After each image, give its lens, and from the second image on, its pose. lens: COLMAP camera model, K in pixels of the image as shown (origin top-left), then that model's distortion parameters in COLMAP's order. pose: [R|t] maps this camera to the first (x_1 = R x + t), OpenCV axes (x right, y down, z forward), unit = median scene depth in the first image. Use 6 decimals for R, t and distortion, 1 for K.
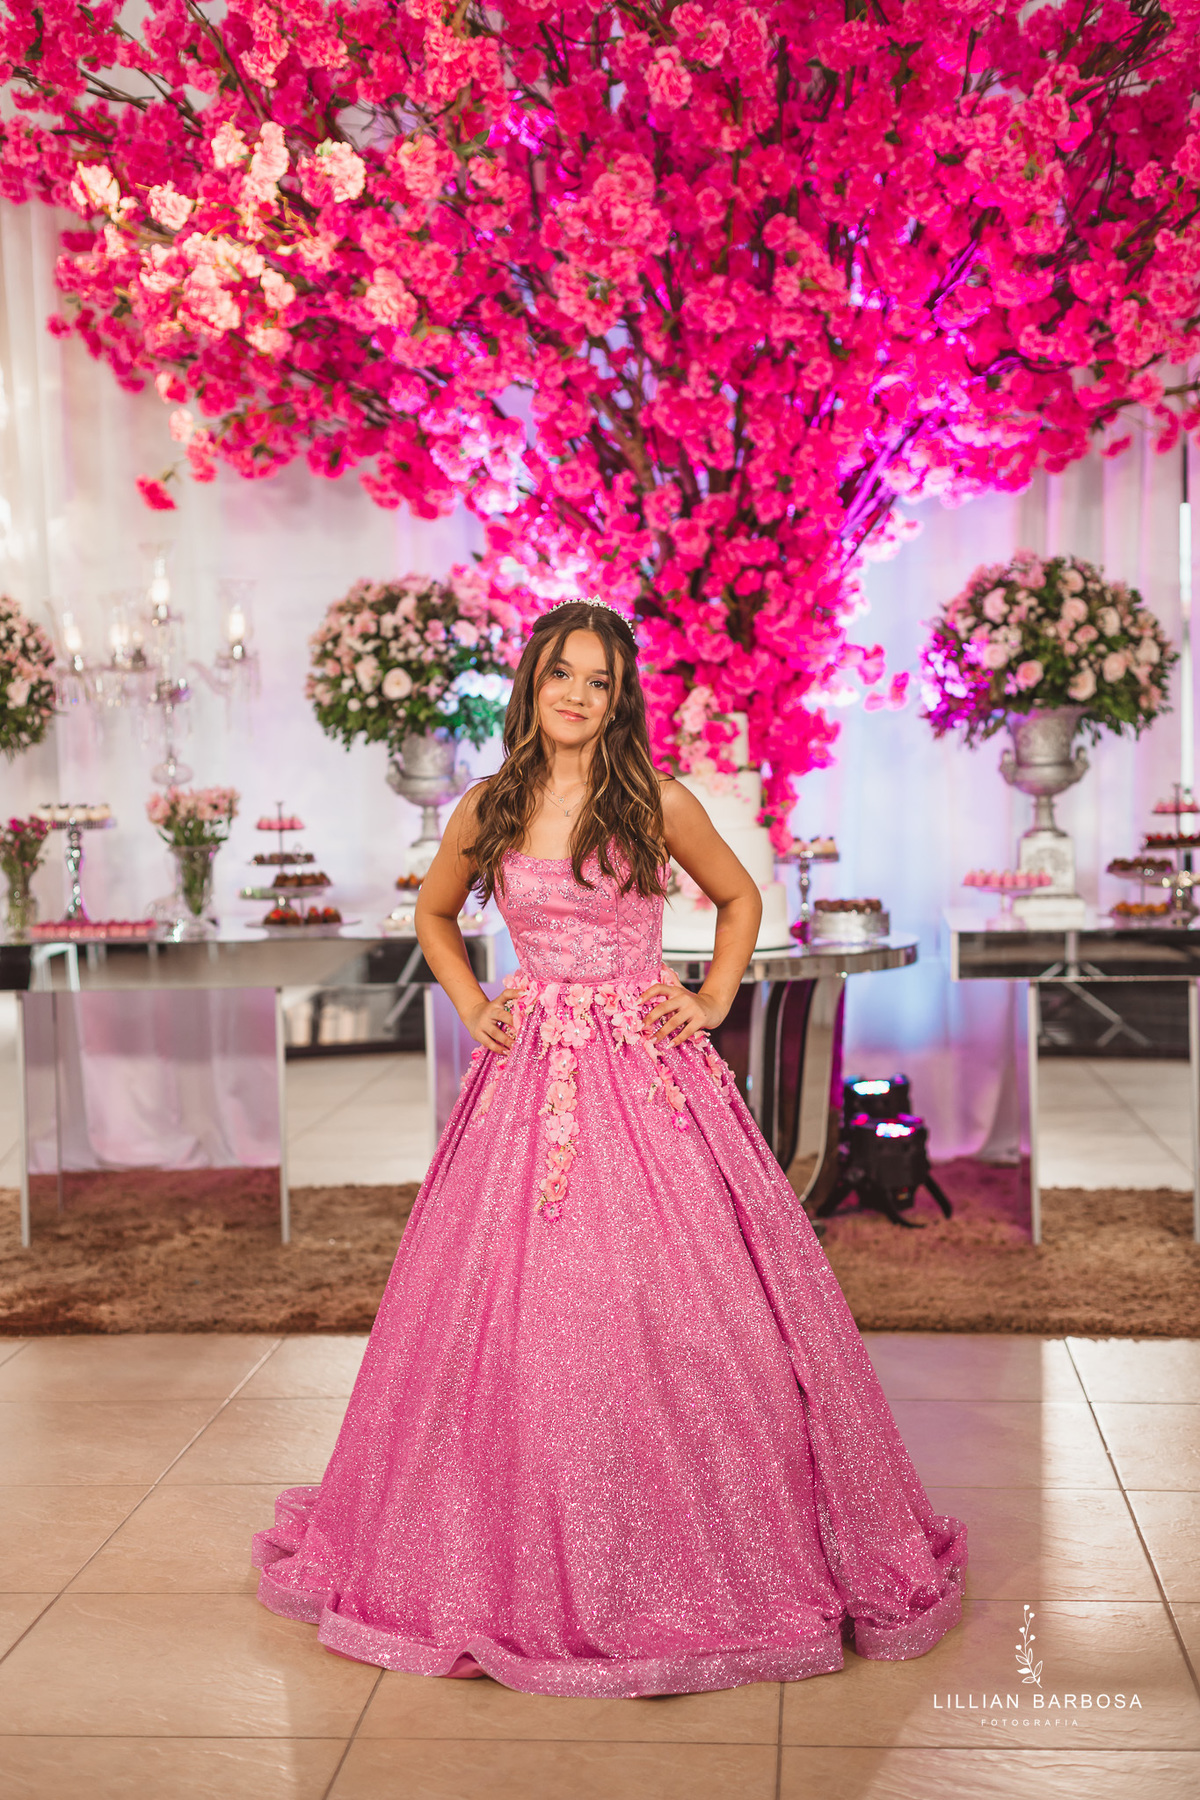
lens RADIAL K [[2546.4, 0, 586.1], [0, 2546.4, 892.2], [0, 0, 1]] dist [0.403974, -1.414830]
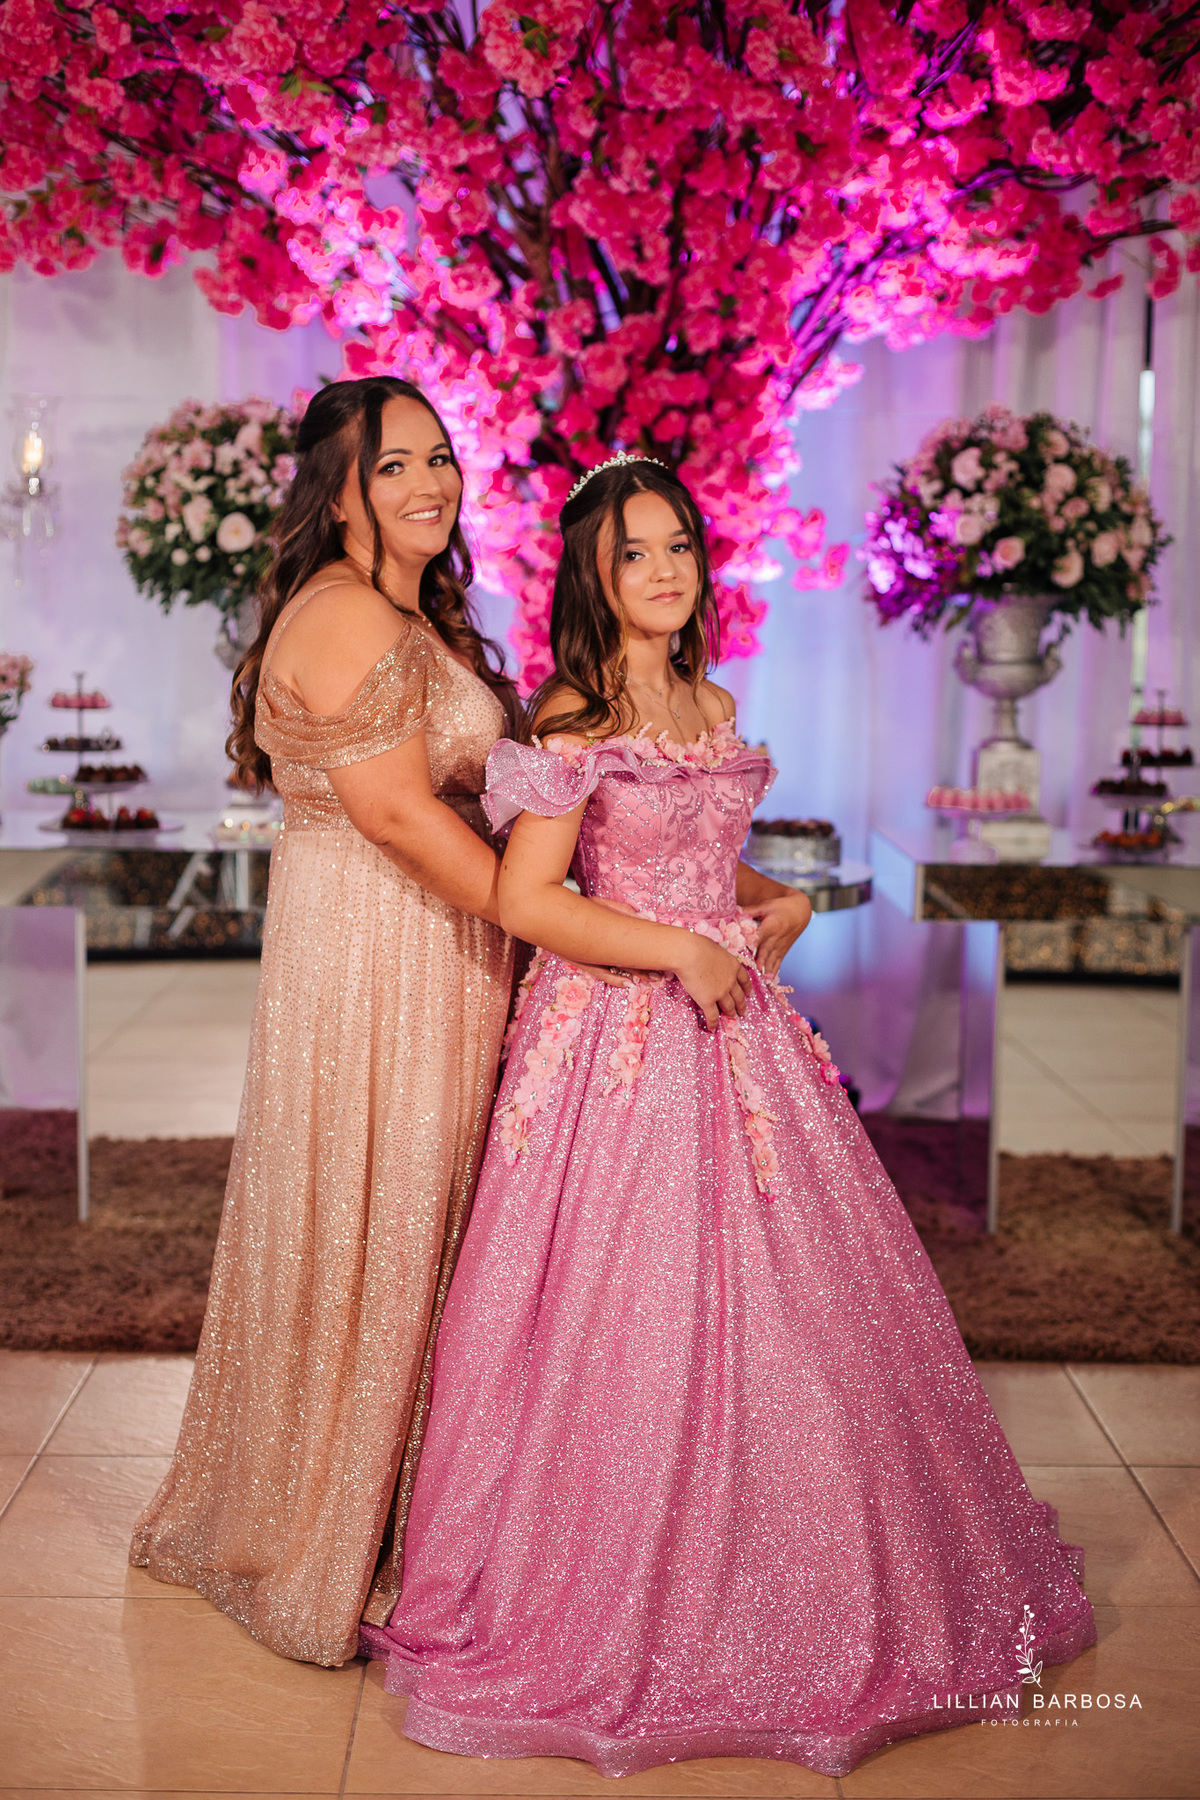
lens RADIAL K [[2581.1, 0, 591.0], [0, 2581.1, 895.2], [0, 0, 1]] dist [0.159511, -0.872812]
pose [[0.993841, 0.024936, 0.107975, -0.048450], [-0.030547, 0.998250, 0.050625, -0.012471], [-0.106524, -0.053612, 0.992864, 0.174849]]
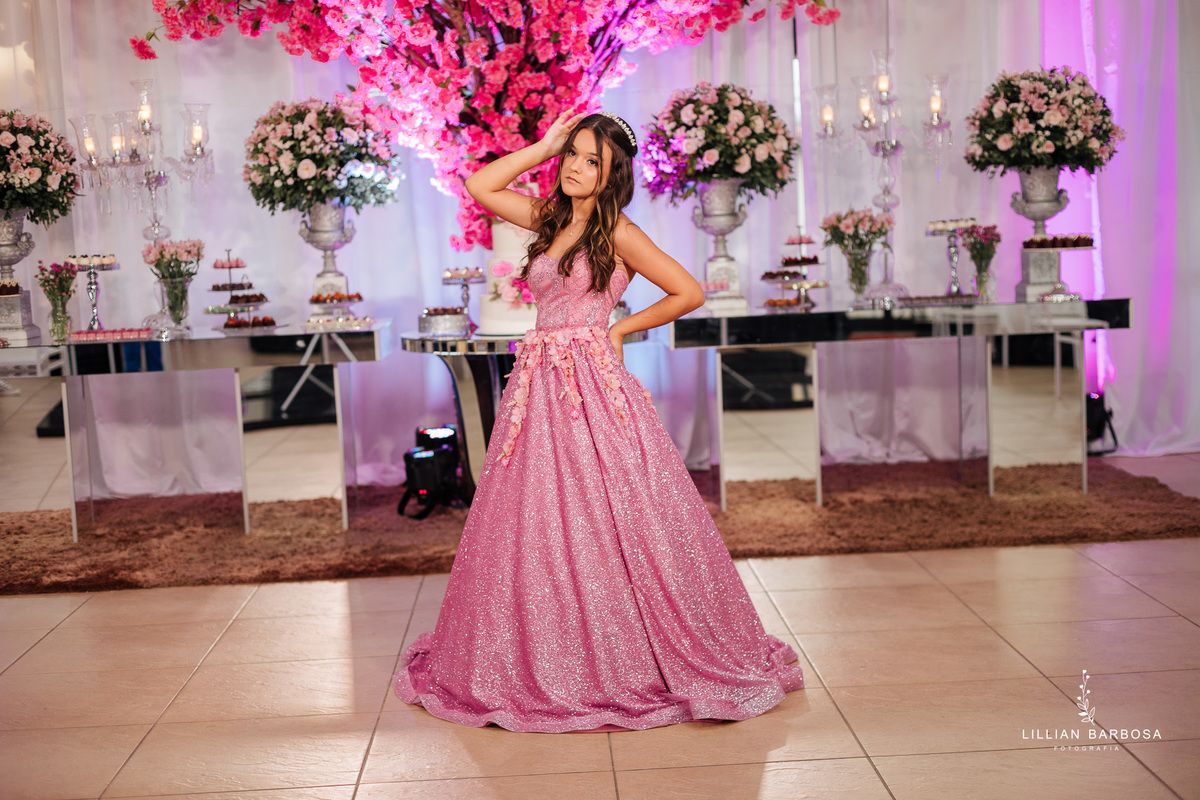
lens RADIAL K [[1715.5, 0, 600.0], [0, 1715.5, 400.0], [0, 0, 1]] dist [0.156312, -0.828129]
pose [[0.991267, -0.033202, 0.127618, -0.036429], [0.028597, 0.998878, 0.037752, 0.022903], [-0.128729, -0.033773, 0.991105, -0.051510]]
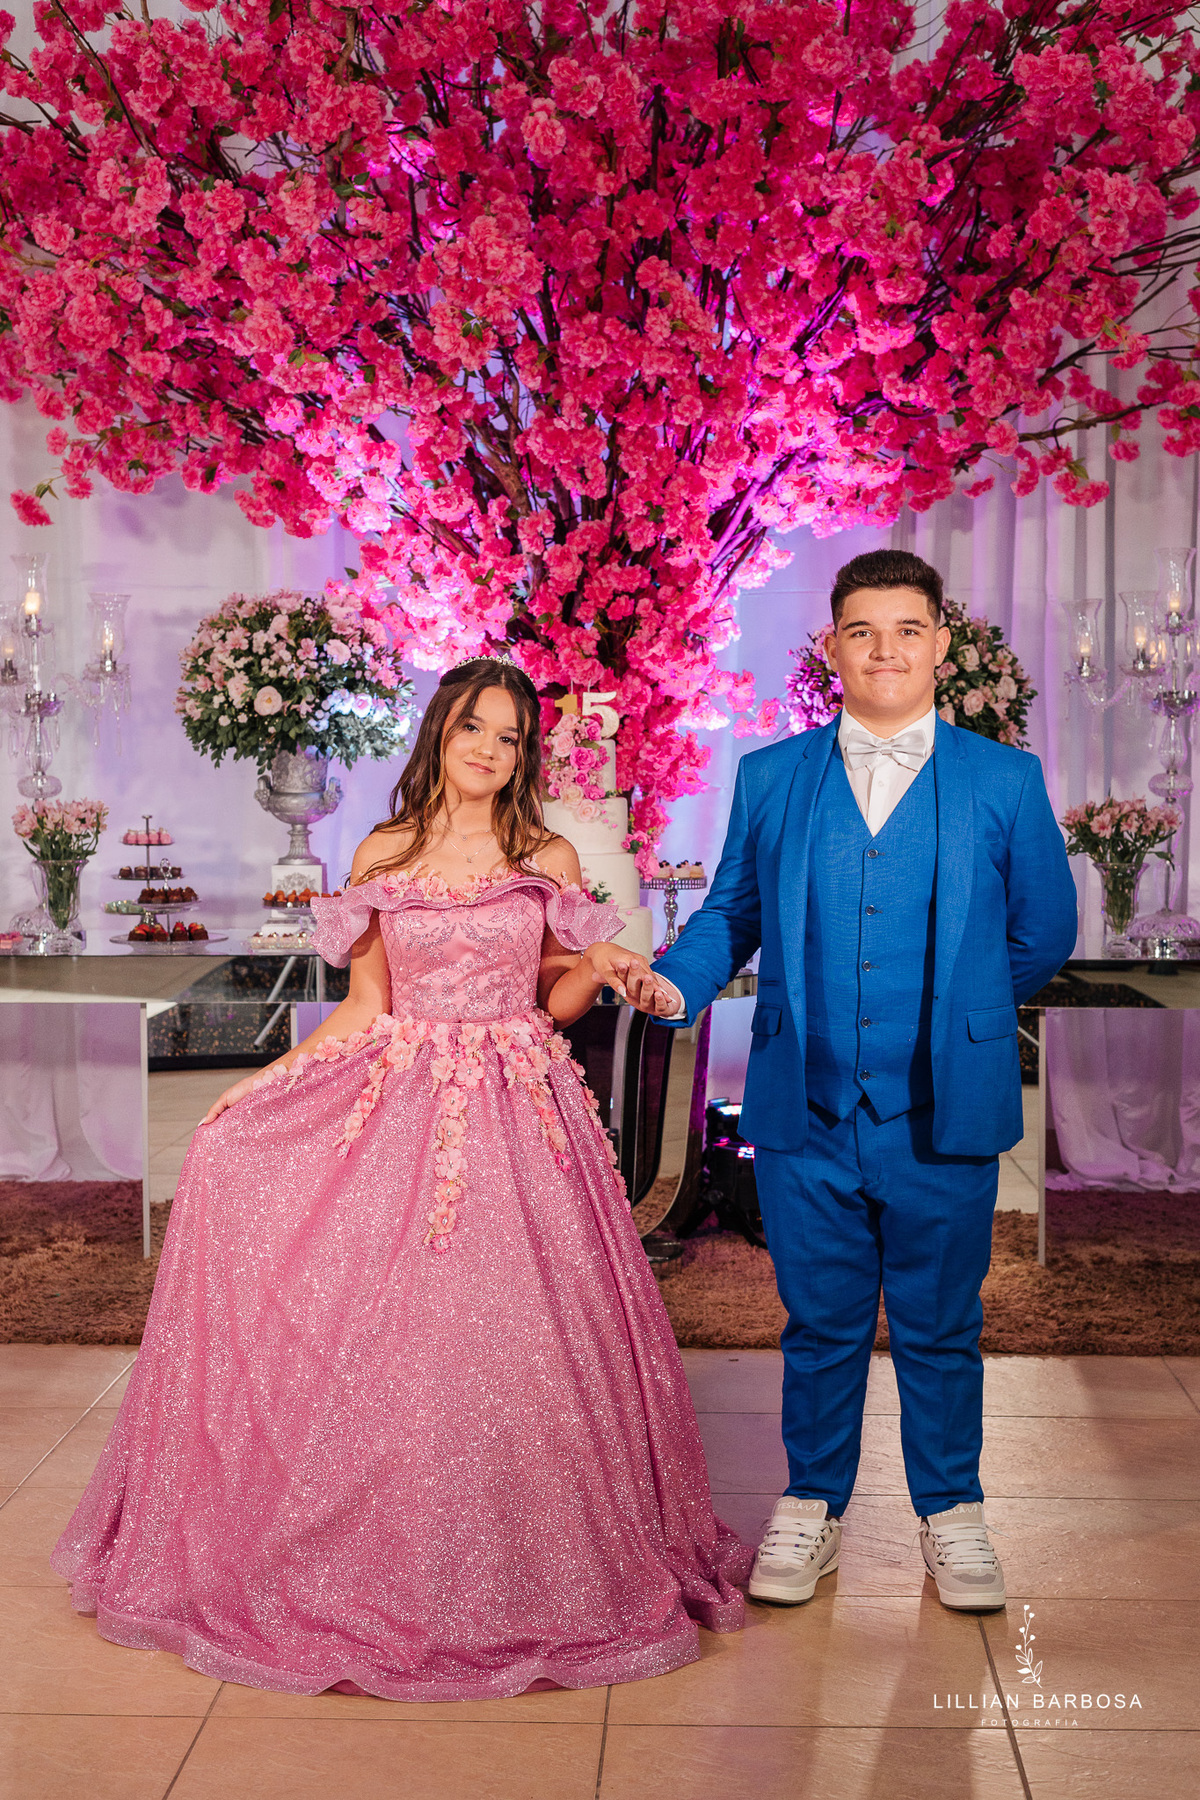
lens RADIAL K [[2687.8, 0, 600.0], [0, 2687.8, 900.0], [0, 0, 1]] dist [0.168348, -0.887742]
pose [[0.998690, 0.017868, 0.047942, 0.006603], [-0.017939, 0.999839, 0.001062, -0.007188], [-0.047915, -0.001920, 0.998850, -0.058467]]
